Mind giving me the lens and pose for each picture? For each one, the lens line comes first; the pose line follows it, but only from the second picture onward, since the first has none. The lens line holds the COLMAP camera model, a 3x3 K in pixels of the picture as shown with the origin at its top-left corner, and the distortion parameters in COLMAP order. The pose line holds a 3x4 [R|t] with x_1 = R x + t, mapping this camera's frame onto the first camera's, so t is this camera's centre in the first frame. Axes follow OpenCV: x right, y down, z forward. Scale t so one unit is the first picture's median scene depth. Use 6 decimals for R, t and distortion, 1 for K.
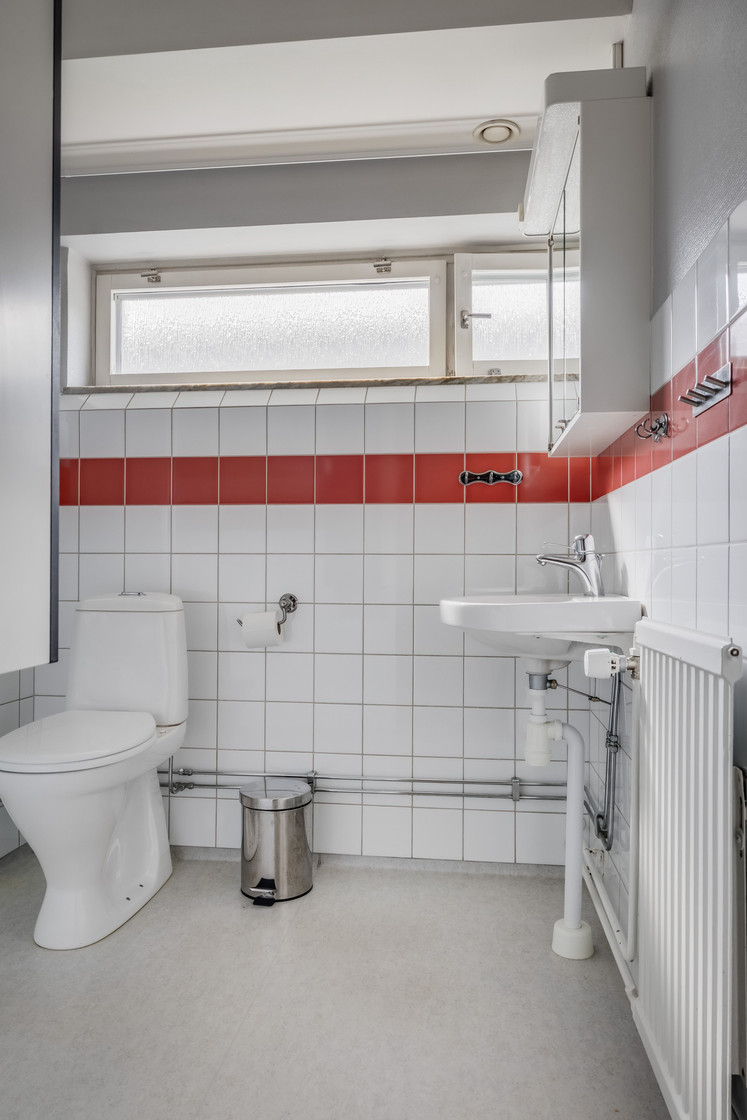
lens RADIAL K [[635.9, 0, 373.5], [0, 635.9, 560.0], [0, 0, 1]] dist [-0.030134, -0.000142]
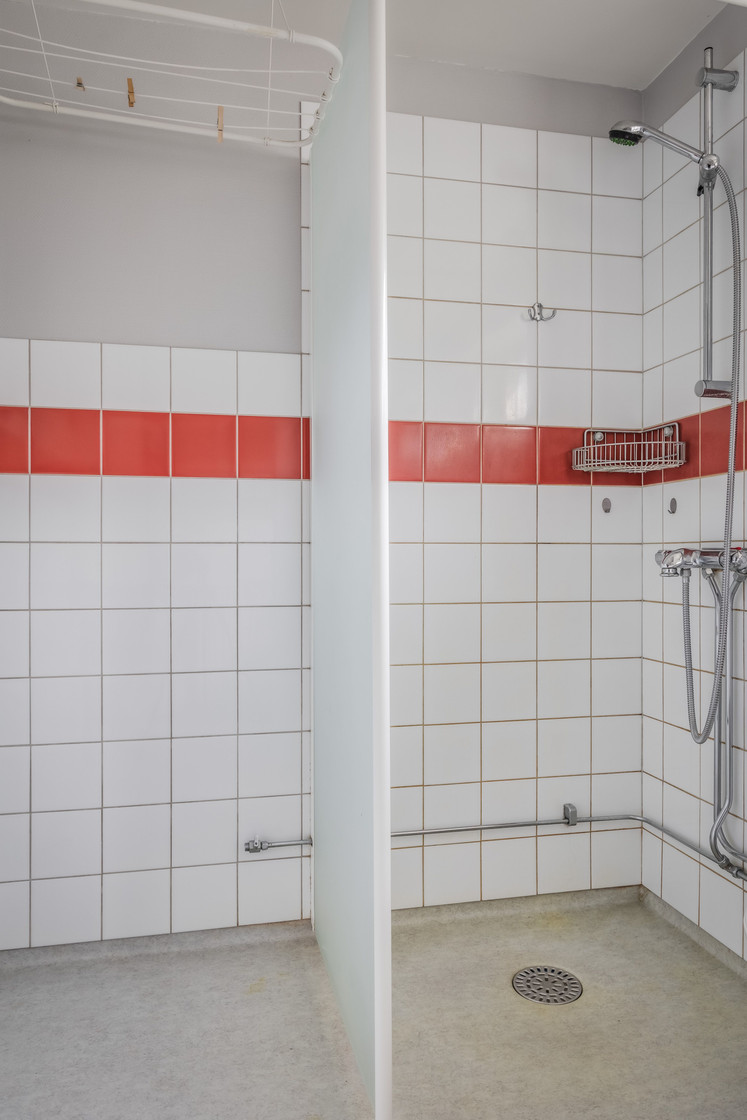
lens RADIAL K [[793.8, 0, 373.5], [0, 793.8, 560.0], [0, 0, 1]] dist [-0.000395, -0.001142]
pose [[0.945342, -0.008006, 0.325981, -0.326504], [0.003854, 0.999903, 0.013381, -0.001144], [-0.326056, -0.011393, 0.945282, 0.034715]]
